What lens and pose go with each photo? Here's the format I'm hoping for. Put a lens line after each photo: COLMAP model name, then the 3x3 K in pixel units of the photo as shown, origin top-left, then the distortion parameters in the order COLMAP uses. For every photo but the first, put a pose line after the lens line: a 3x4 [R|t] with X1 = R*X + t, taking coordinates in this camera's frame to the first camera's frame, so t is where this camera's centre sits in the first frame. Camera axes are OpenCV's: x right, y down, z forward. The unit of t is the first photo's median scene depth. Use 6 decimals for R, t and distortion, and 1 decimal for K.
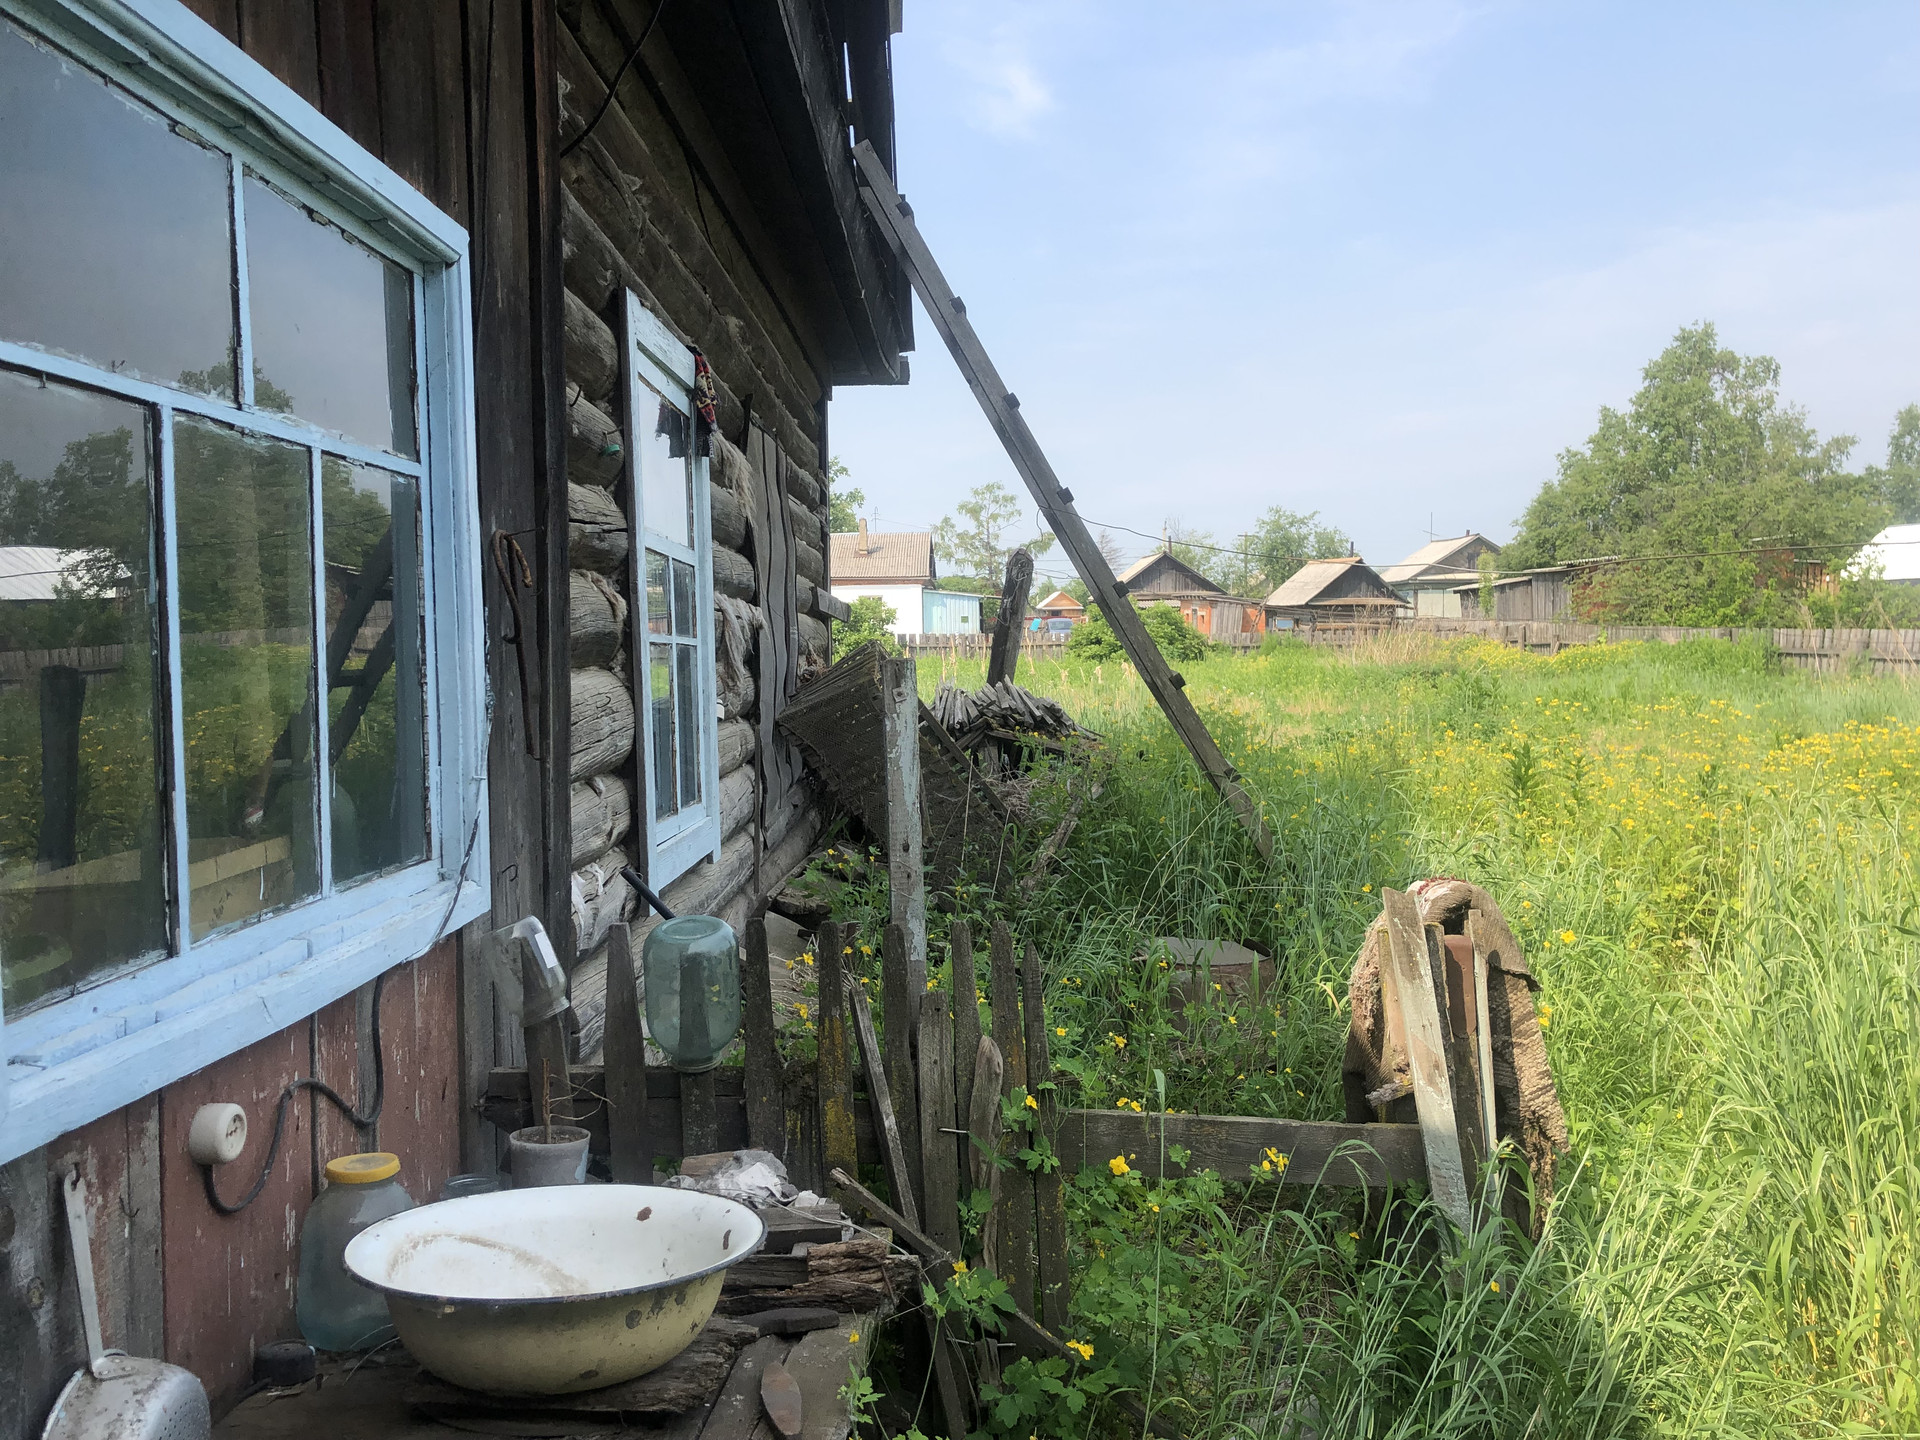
lens RADIAL K [[1601.6, 0, 953.1], [0, 1601.6, 715.0], [0, 0, 1]] dist [0.067498, -0.051955]
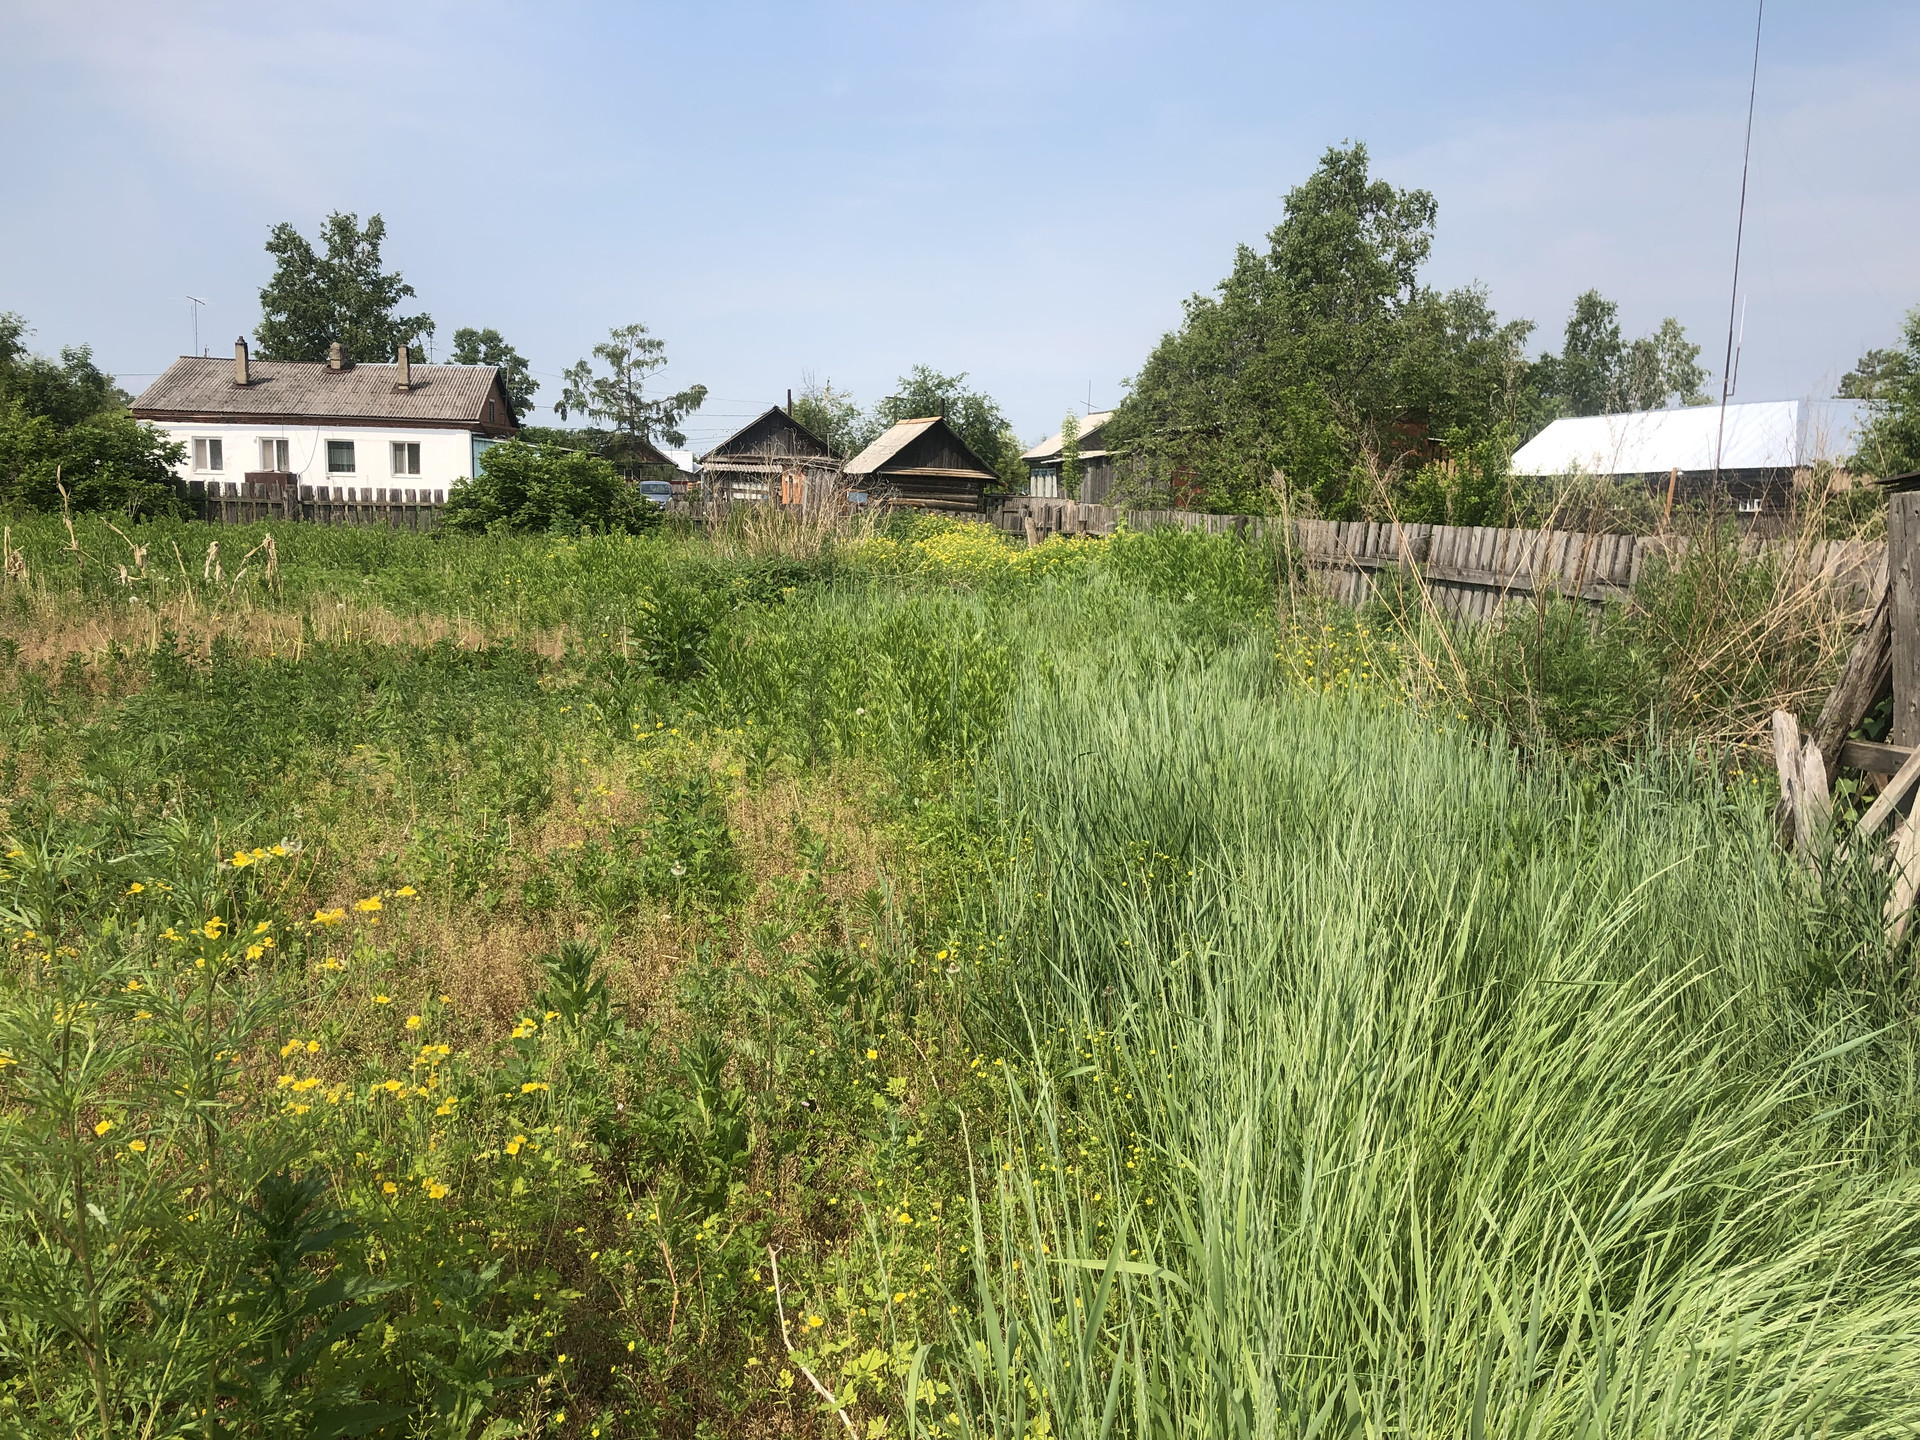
lens RADIAL K [[1601.6, 0, 968.8], [0, 1601.6, 728.7], [0, 0, 1]] dist [0.067498, -0.051955]
pose [[0.985091, 0.013888, 0.171471, 0.100054], [-0.028927, 0.995916, 0.085522, -0.009583], [-0.169583, -0.089207, 0.981470, 0.154811]]
